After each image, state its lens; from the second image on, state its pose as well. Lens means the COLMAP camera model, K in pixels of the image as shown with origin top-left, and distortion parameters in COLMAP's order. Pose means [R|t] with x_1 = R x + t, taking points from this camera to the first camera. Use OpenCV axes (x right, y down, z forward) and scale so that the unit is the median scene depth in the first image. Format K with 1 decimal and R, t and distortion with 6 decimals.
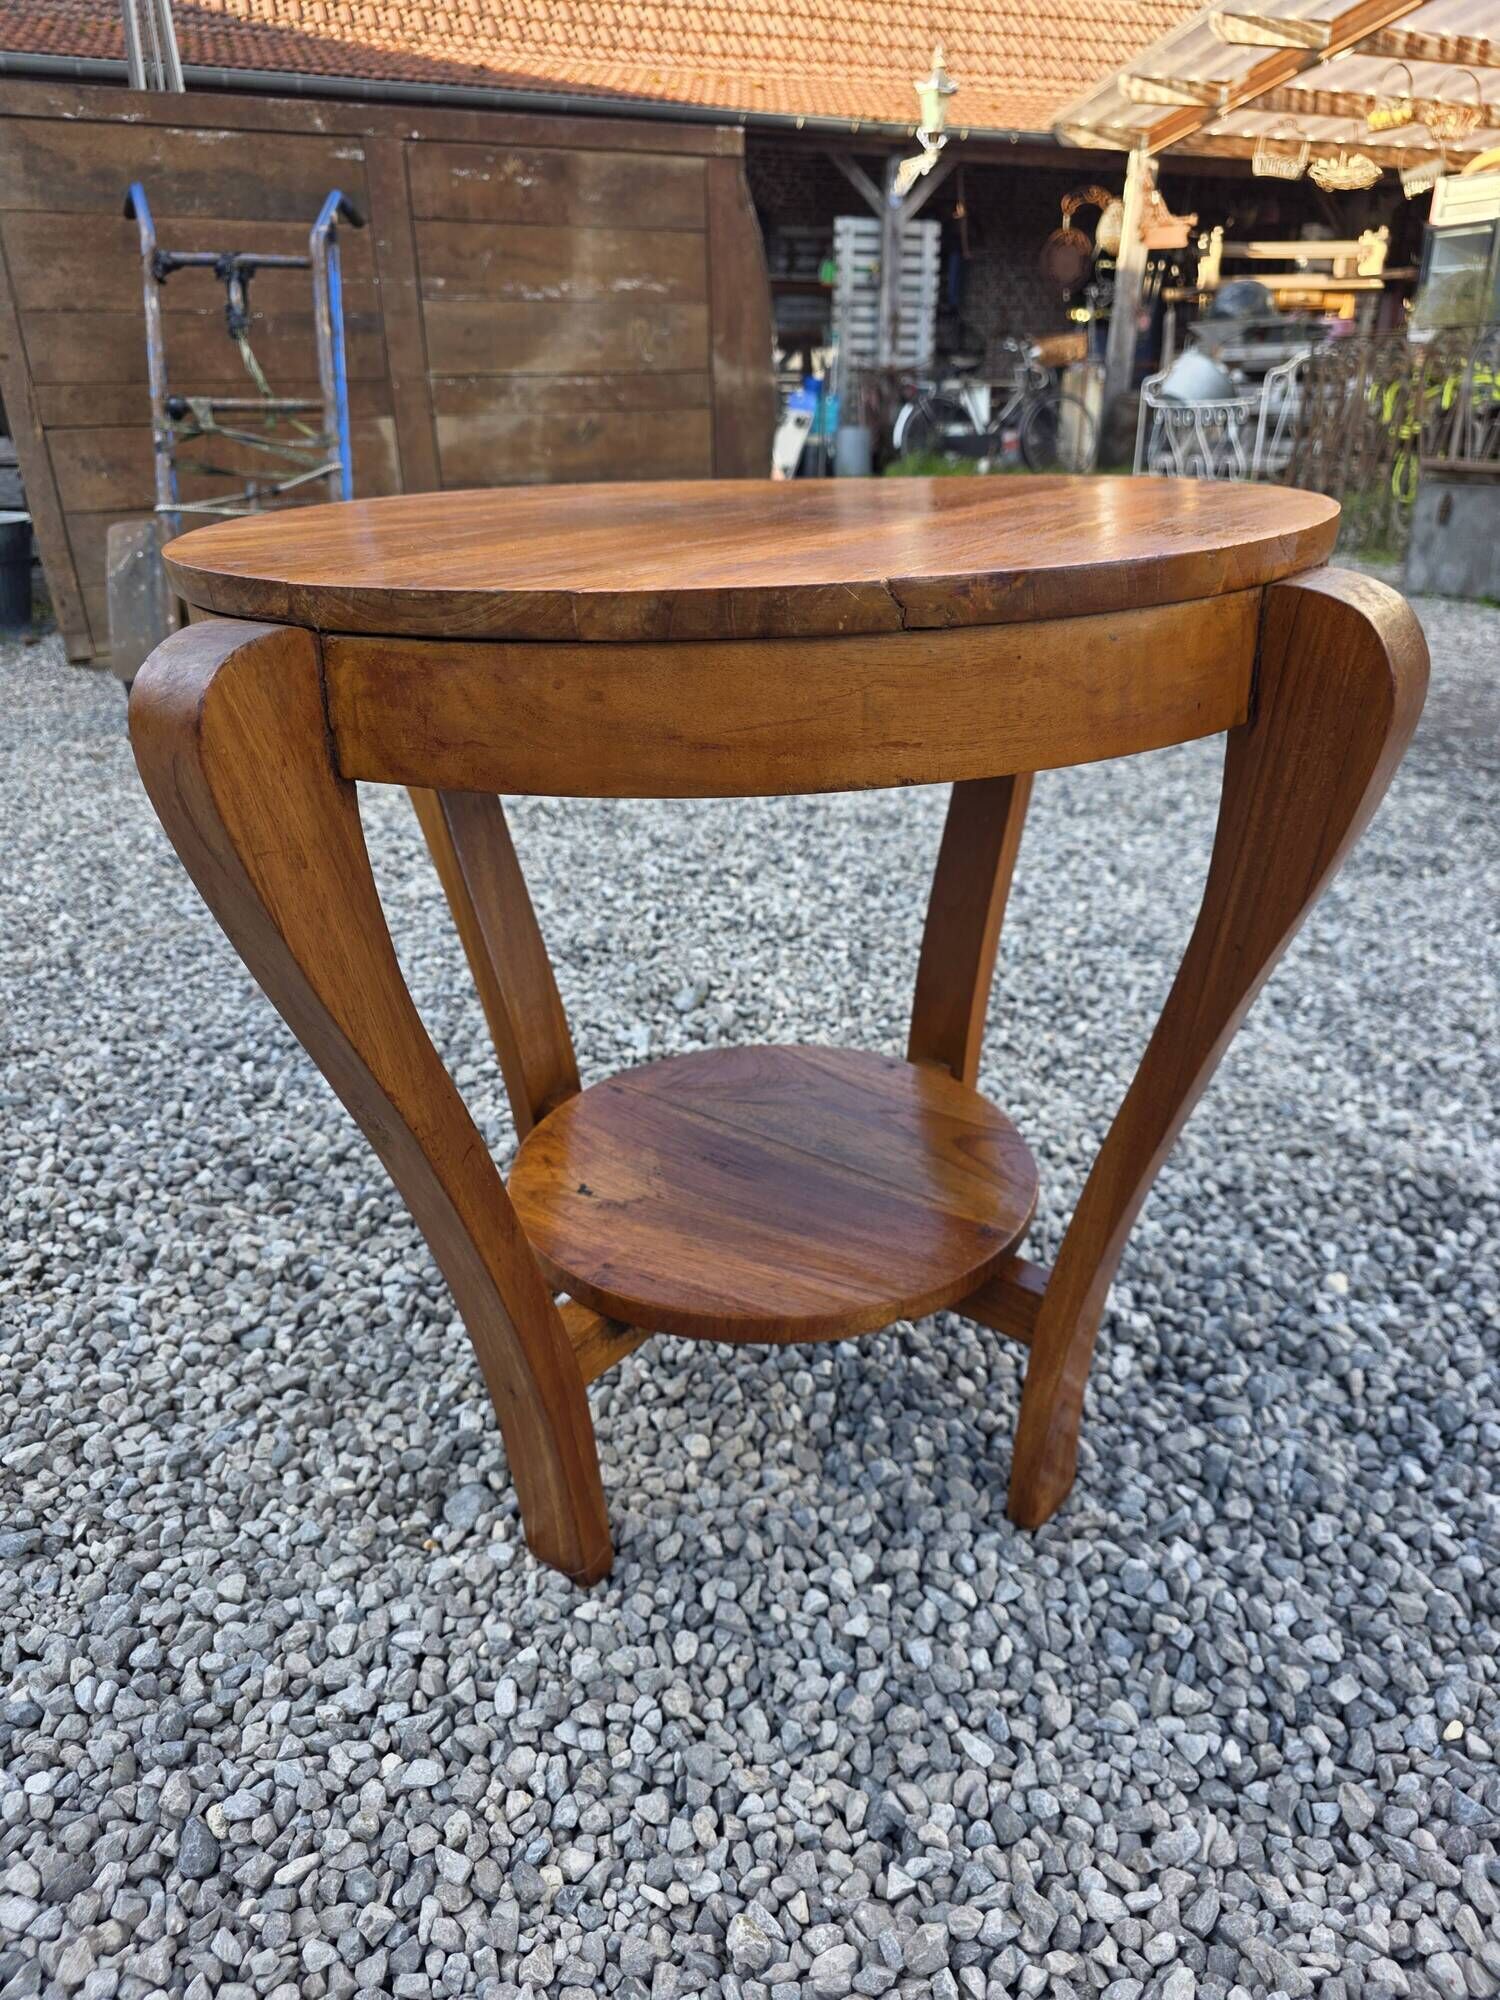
lens RADIAL K [[1370.4, 0, 736.8], [0, 1370.4, 1014.8], [0, 0, 1]] dist [0.021553, -0.019686]
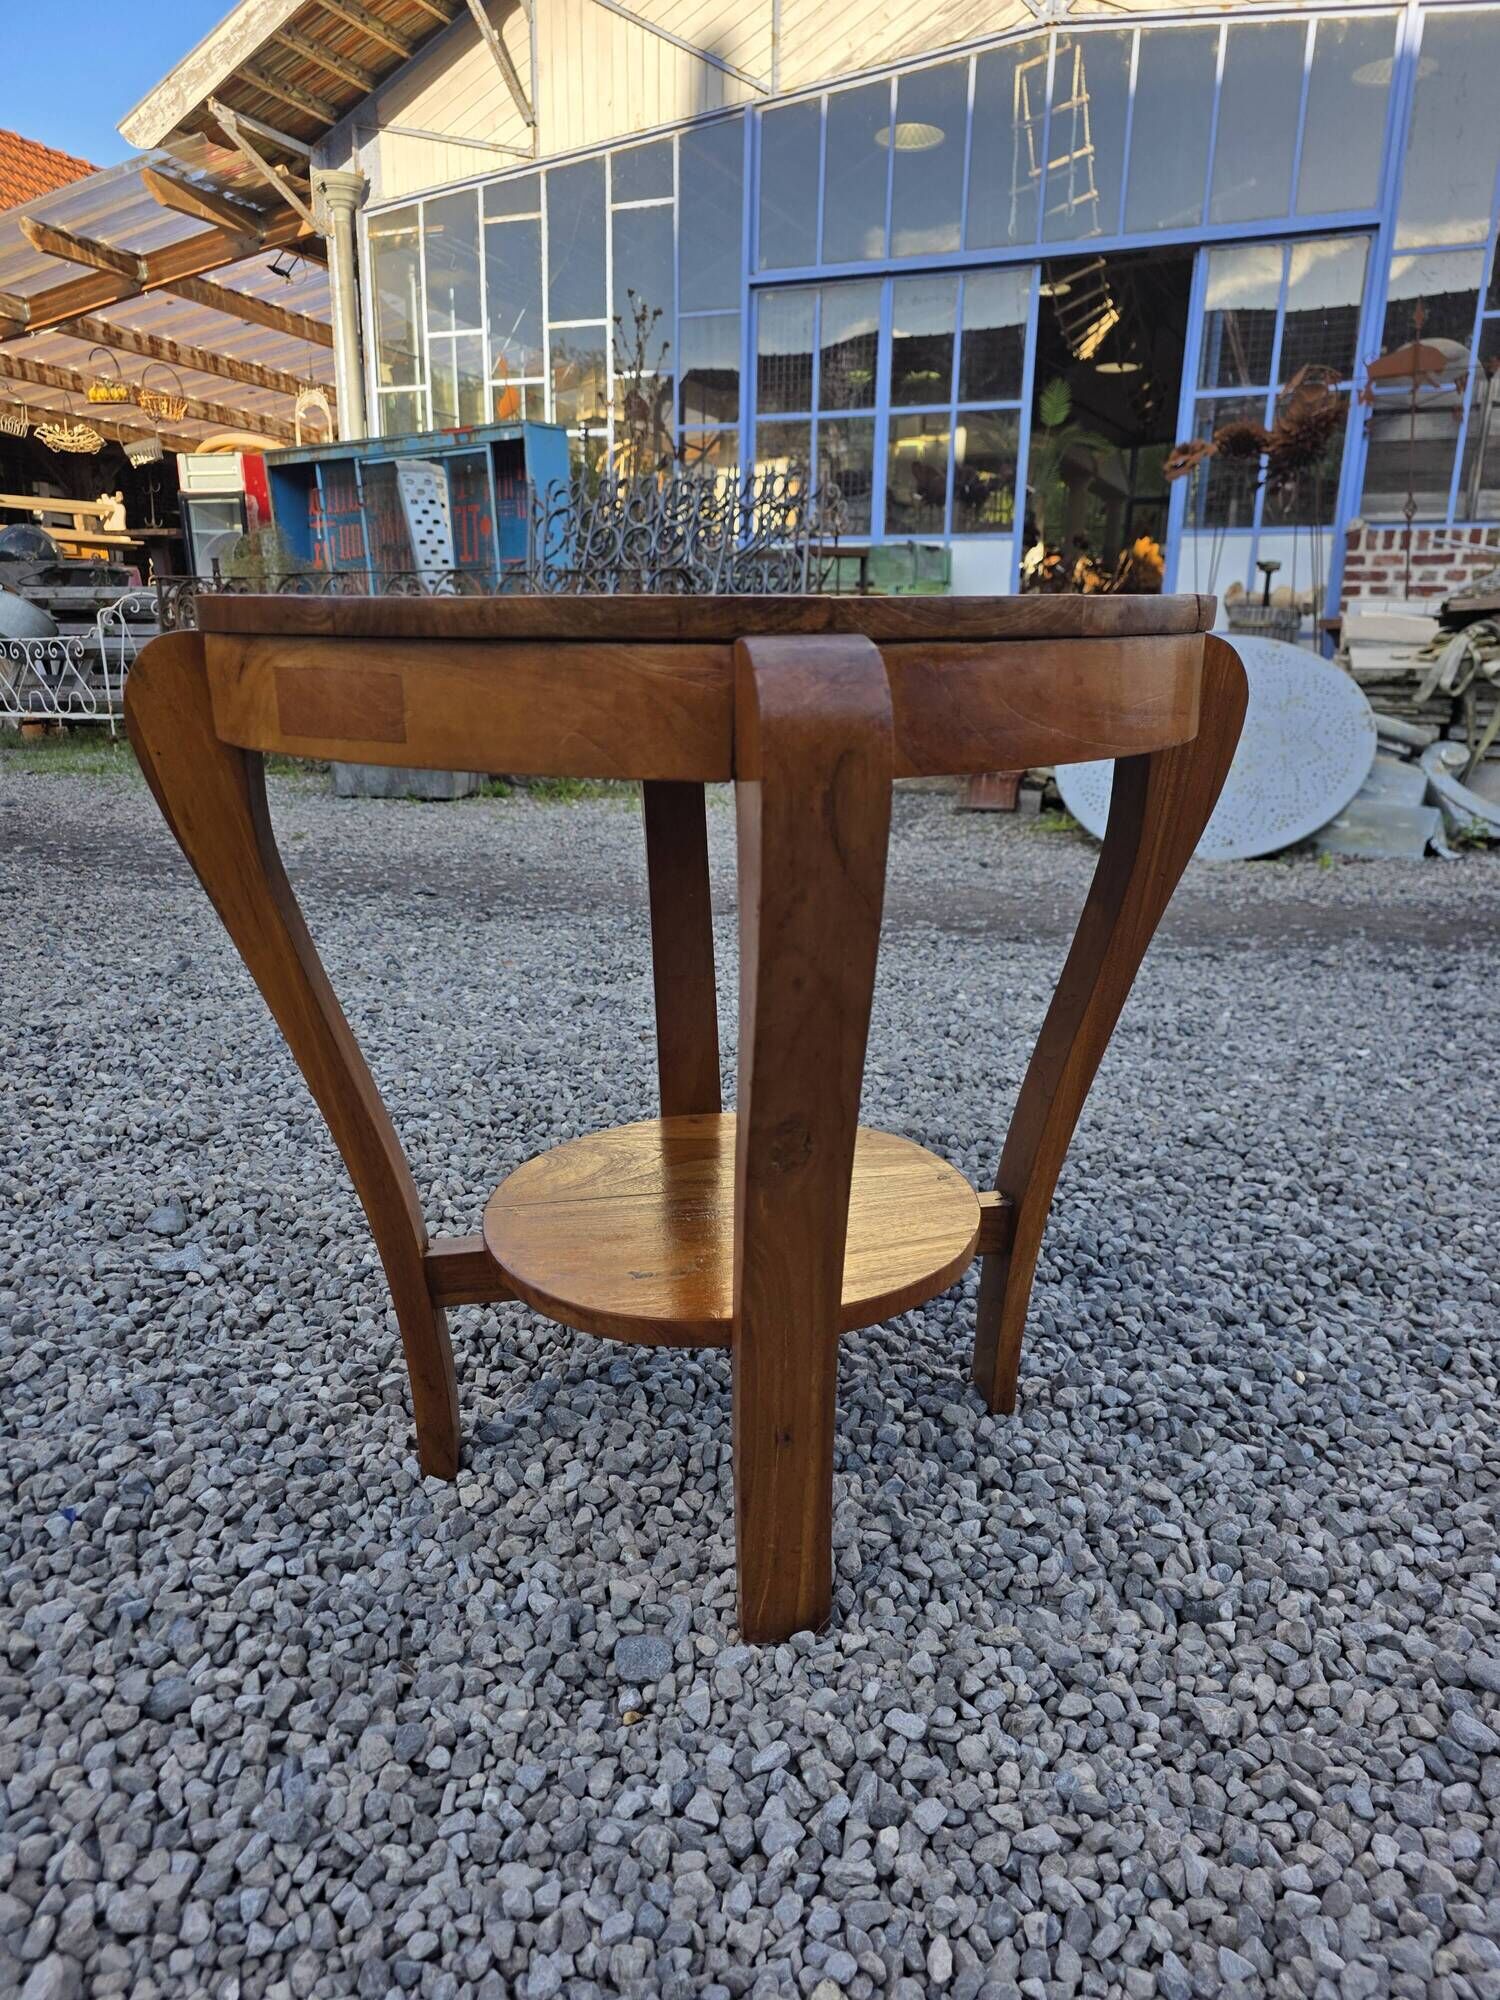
lens RADIAL K [[1370.4, 0, 760.5], [0, 1370.4, 1030.3], [0, 0, 1]] dist [0.021553, -0.019686]
pose [[0.653920, -0.190277, 0.732246, -0.674497], [0.300784, 0.953464, -0.020849, 0.008317], [-0.694203, 0.233881, 0.680721, 0.221135]]
